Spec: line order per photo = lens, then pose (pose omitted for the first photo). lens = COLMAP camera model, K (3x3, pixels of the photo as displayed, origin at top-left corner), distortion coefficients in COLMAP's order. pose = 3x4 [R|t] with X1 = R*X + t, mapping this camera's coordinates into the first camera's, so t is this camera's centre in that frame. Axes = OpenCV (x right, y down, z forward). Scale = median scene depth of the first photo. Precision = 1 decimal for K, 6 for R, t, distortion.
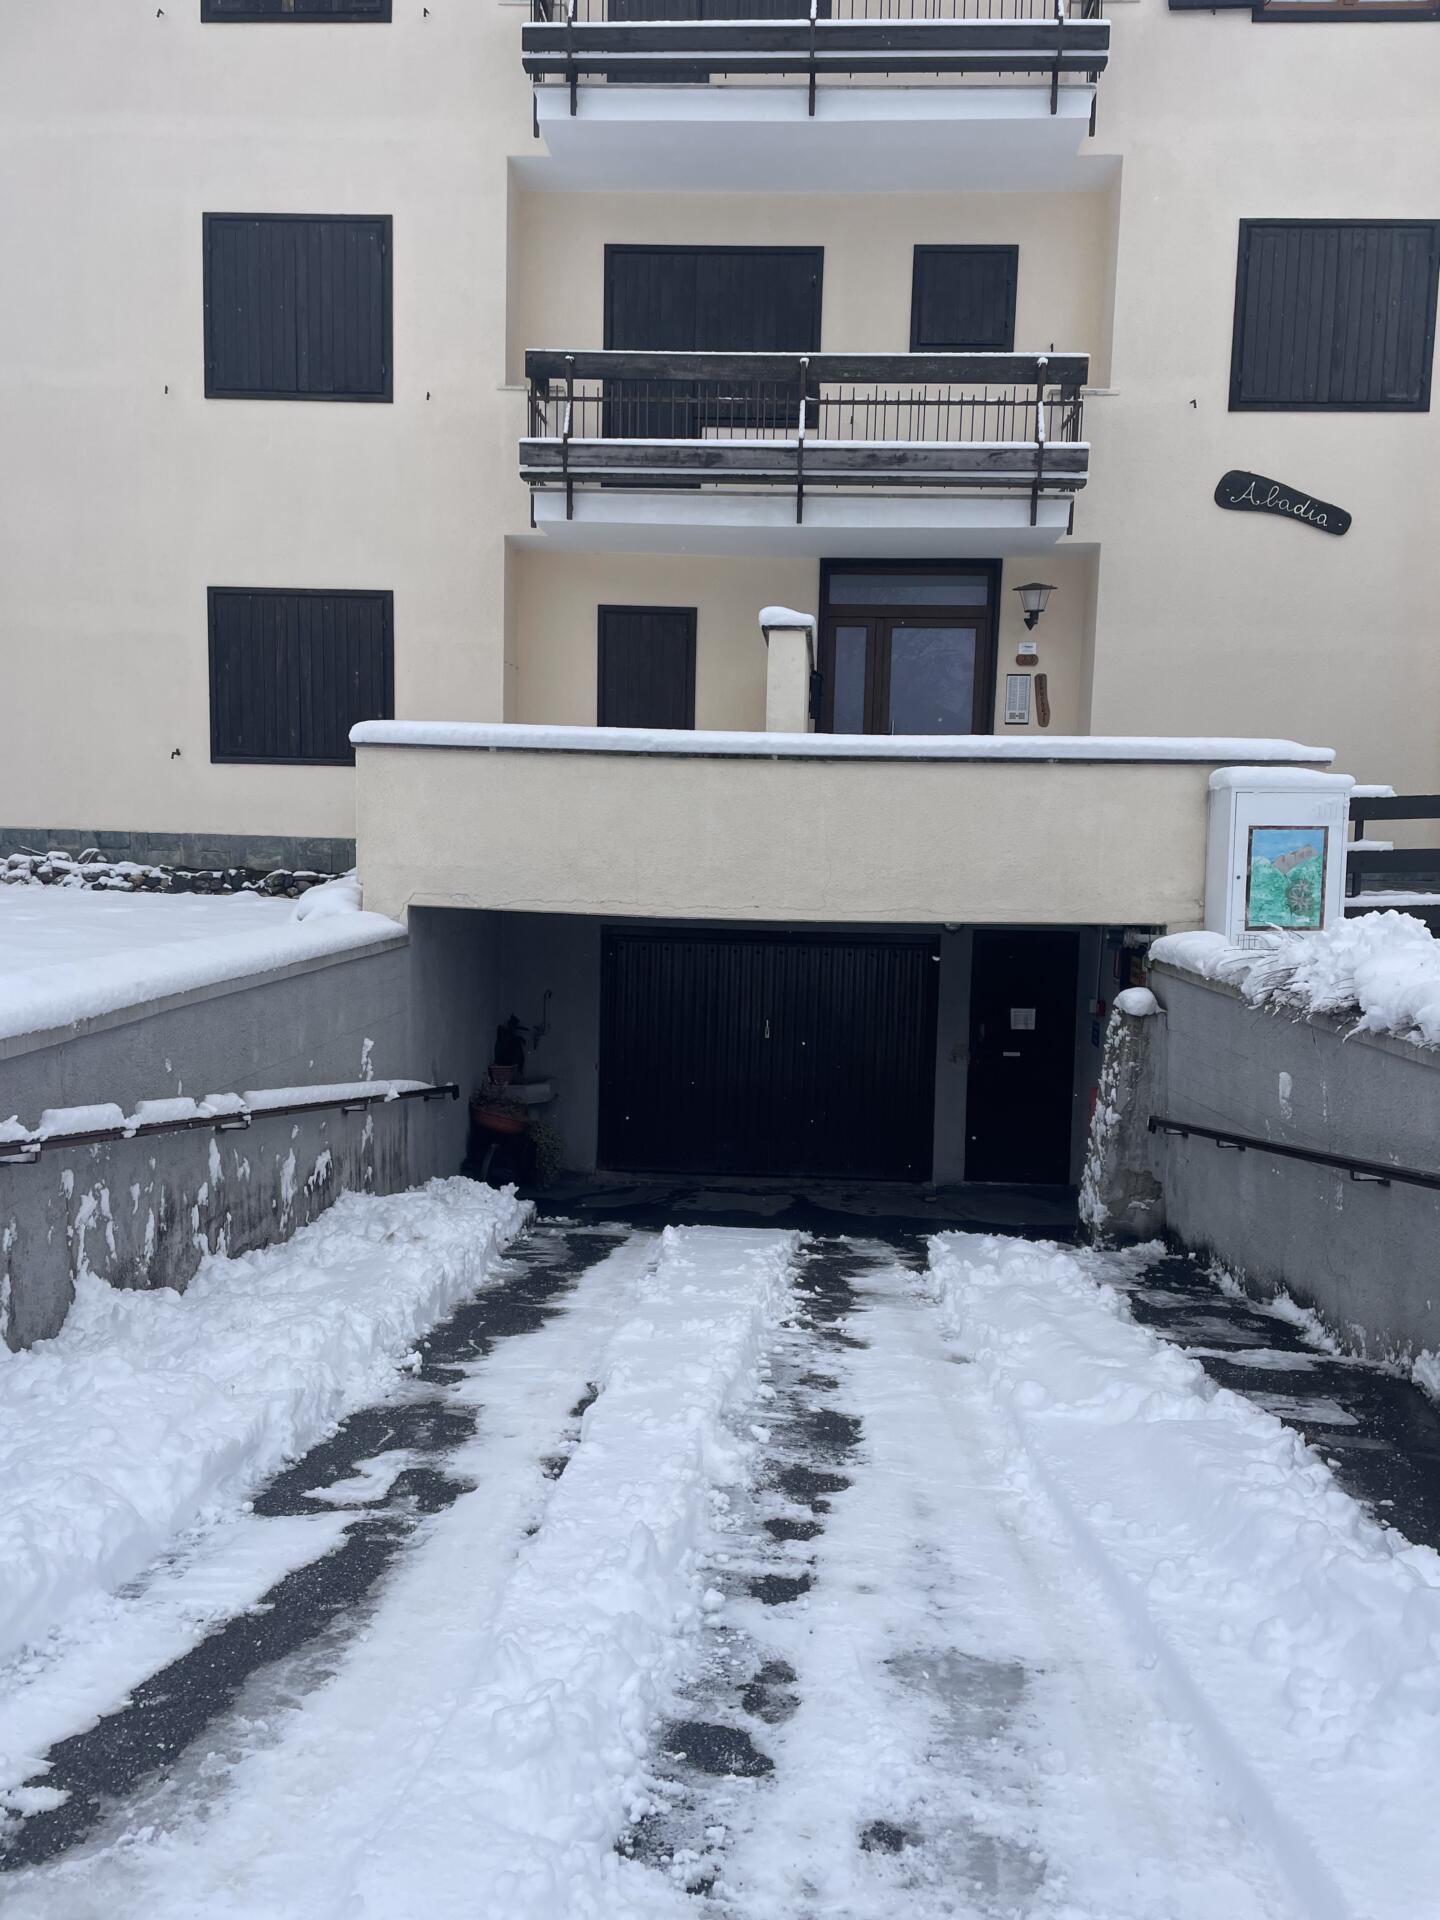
lens RADIAL K [[1441.3, 0, 736.2], [0, 1441.3, 974.1], [0, 0, 1]] dist [0.089423, -0.096628]
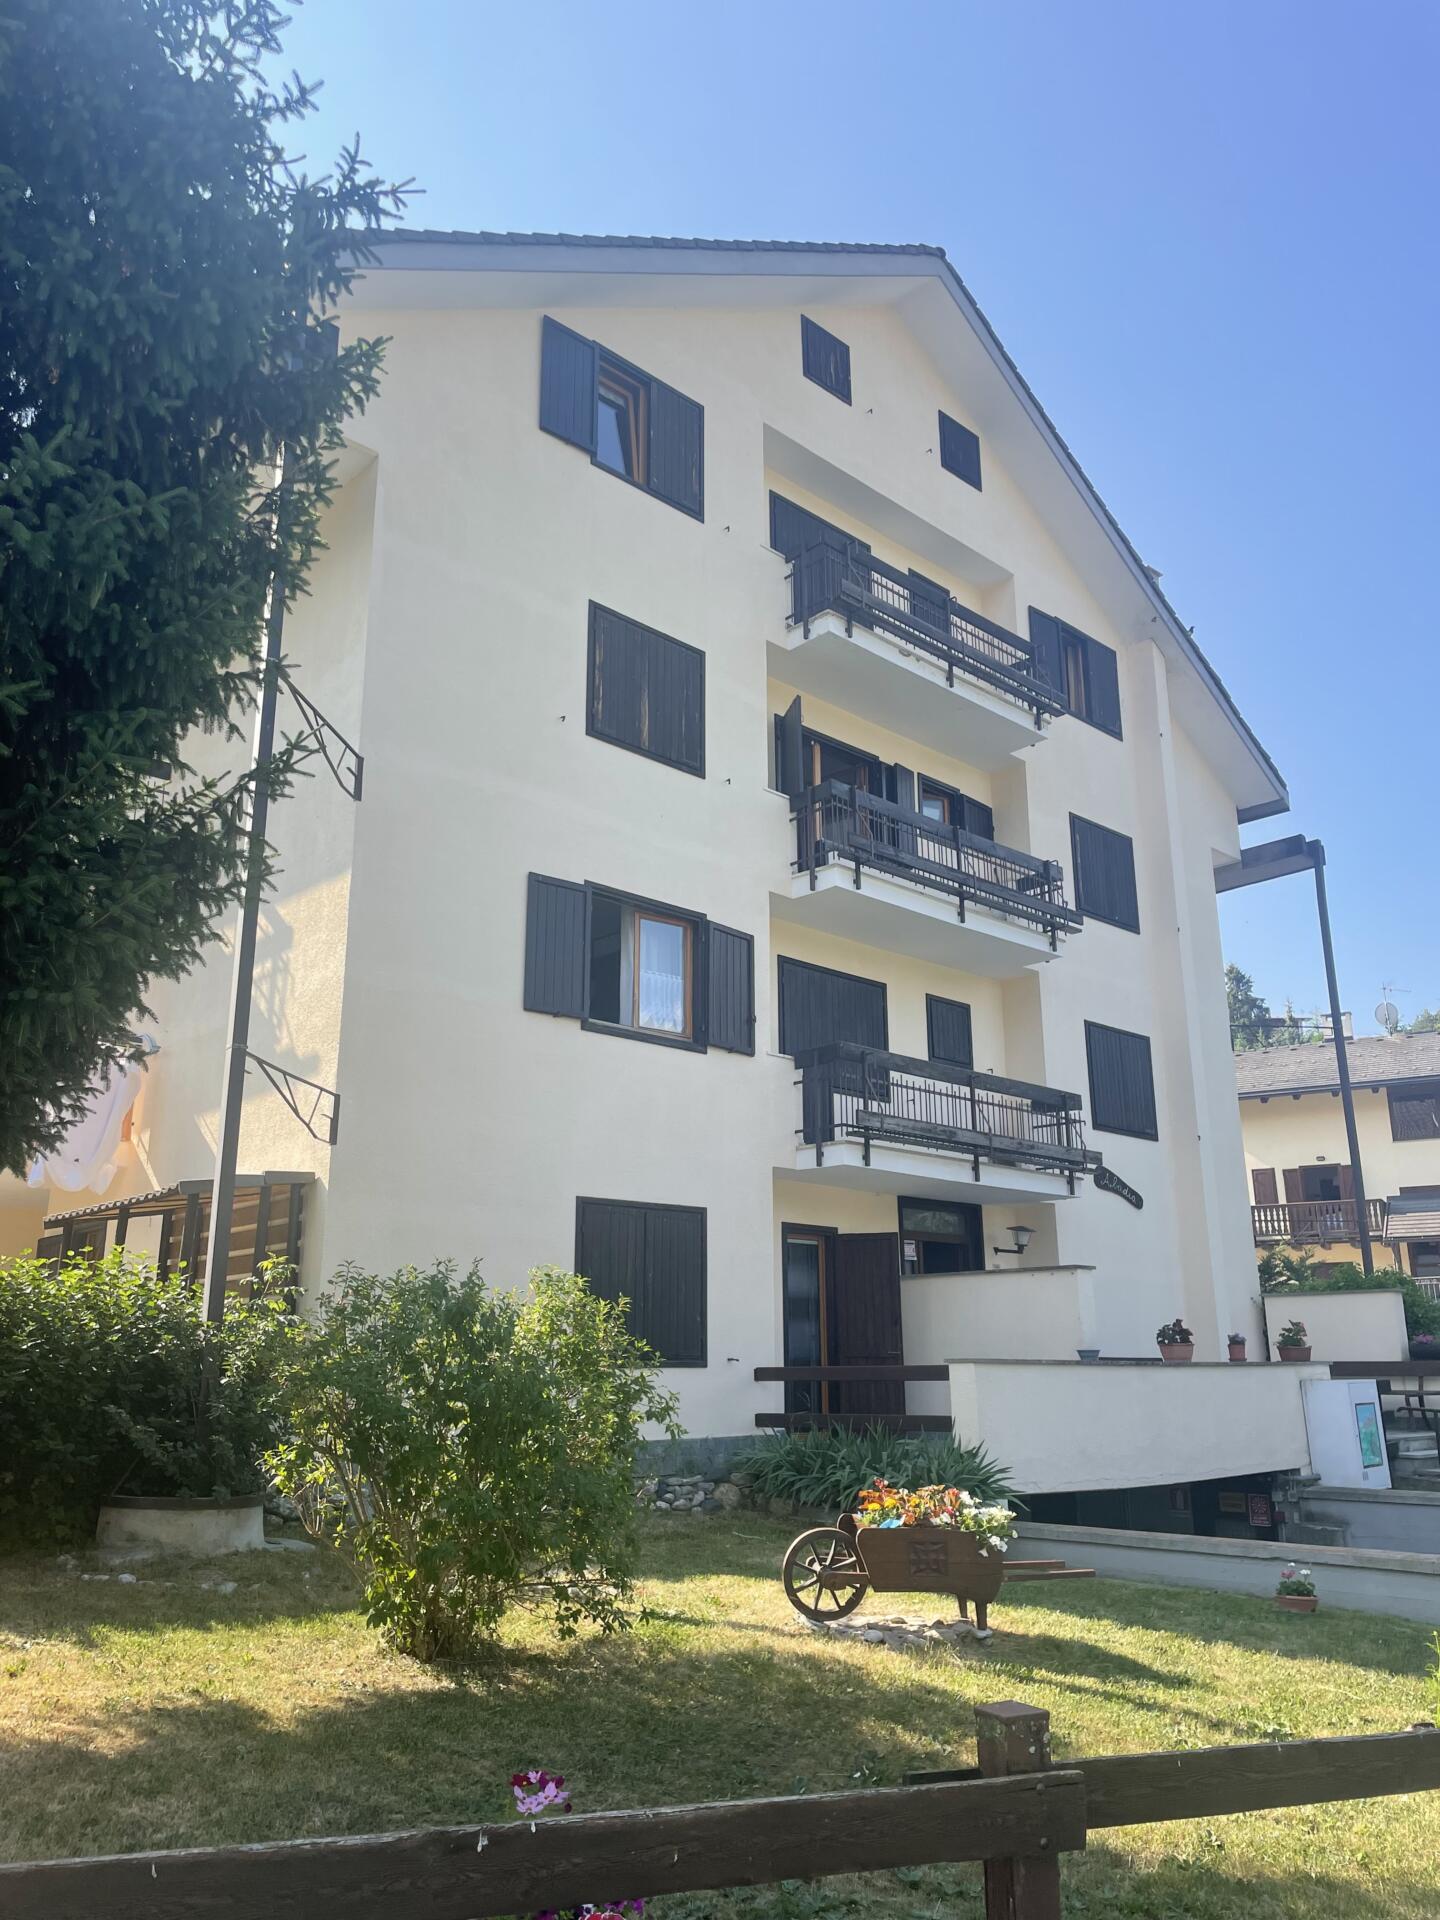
lens RADIAL K [[1441.3, 0, 737.1], [0, 1441.3, 971.2], [0, 0, 1]] dist [0.089423, -0.096628]
pose [[0.688251, 0.165165, 0.706422, -1.111830], [0.093221, 0.945533, -0.311894, -0.086941], [-0.719458, 0.280515, 0.635367, 0.218336]]
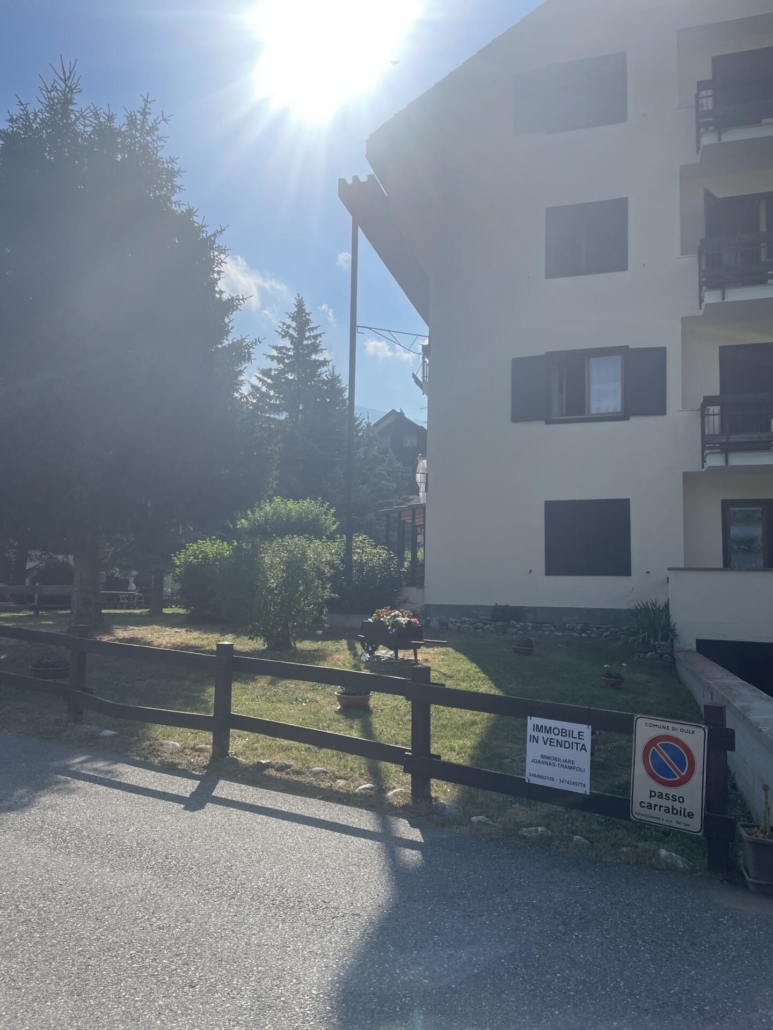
lens RADIAL K [[773.2, 0, 378.2], [0, 773.2, 528.7], [0, 0, 1]] dist [0.089423, -0.096628]
pose [[0.967845, -0.033006, -0.249371, -0.330464], [-0.014297, 0.982534, -0.185532, 0.012900], [0.251140, 0.183132, 0.950469, -0.251073]]
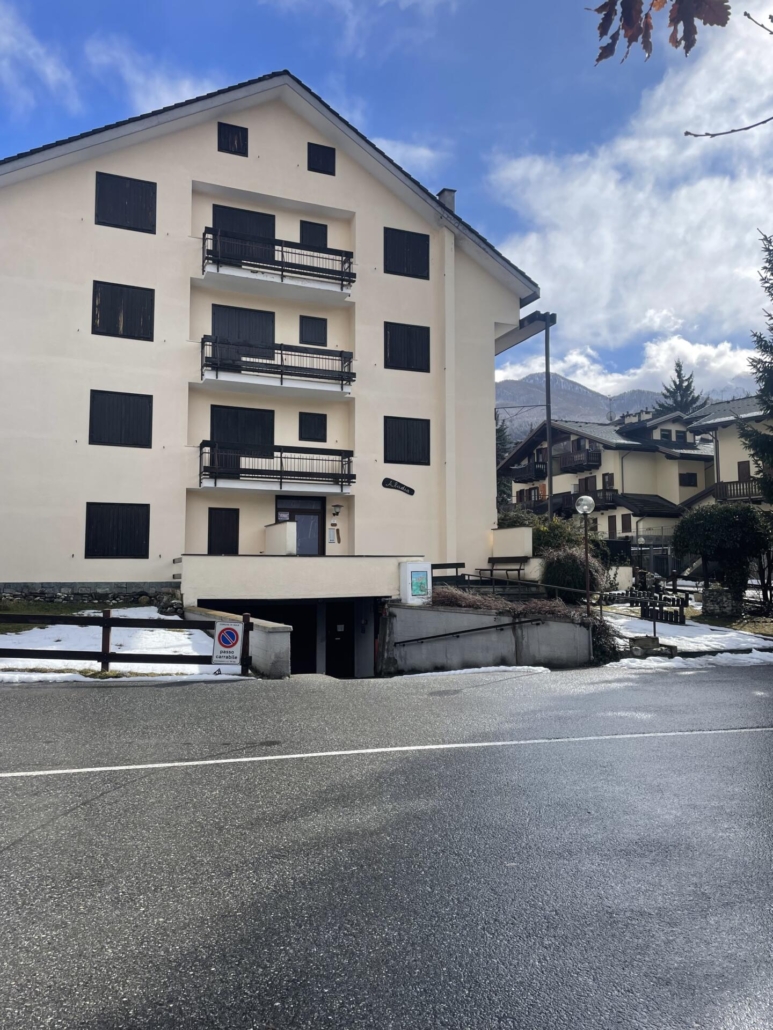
lens RADIAL K [[773.2, 0, 385.0], [0, 773.2, 507.0], [0, 0, 1]] dist [0.089423, -0.096628]
pose [[0.904041, 0.012861, 0.427253, -0.527570], [0.064651, 0.983934, -0.166416, 0.065171], [-0.422529, 0.178069, 0.888685, -0.780013]]
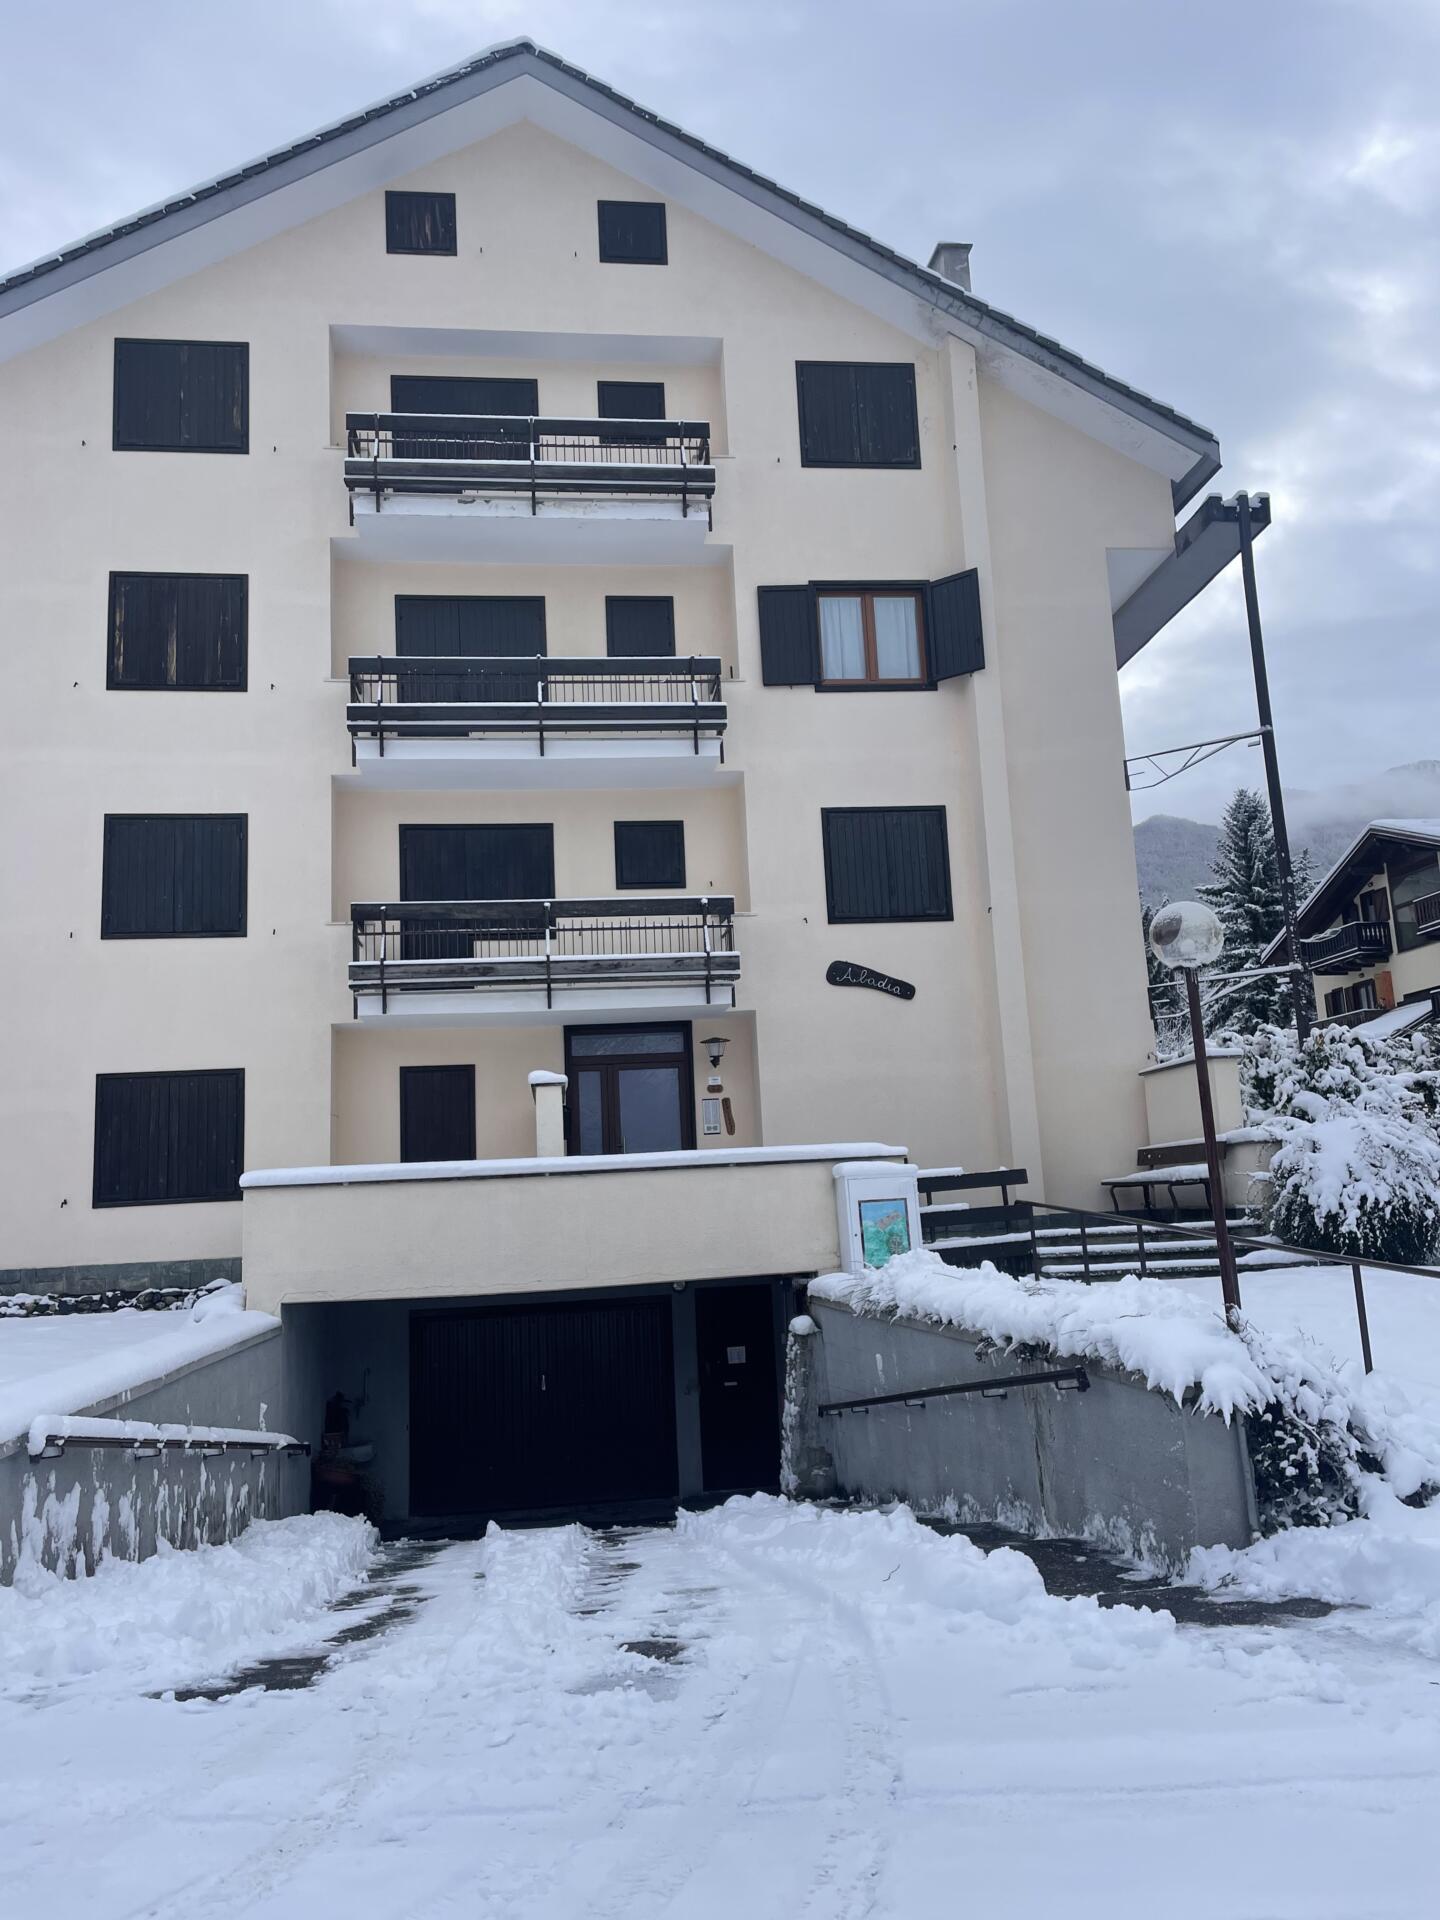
lens RADIAL K [[1441.3, 0, 715.1], [0, 1441.3, 958.7], [0, 0, 1]] dist [0.089423, -0.096628]
pose [[0.983029, -0.041273, 0.178745, -0.047463], [0.088227, 0.960645, -0.263396, 0.032547], [-0.160839, 0.274696, 0.947983, -0.387502]]
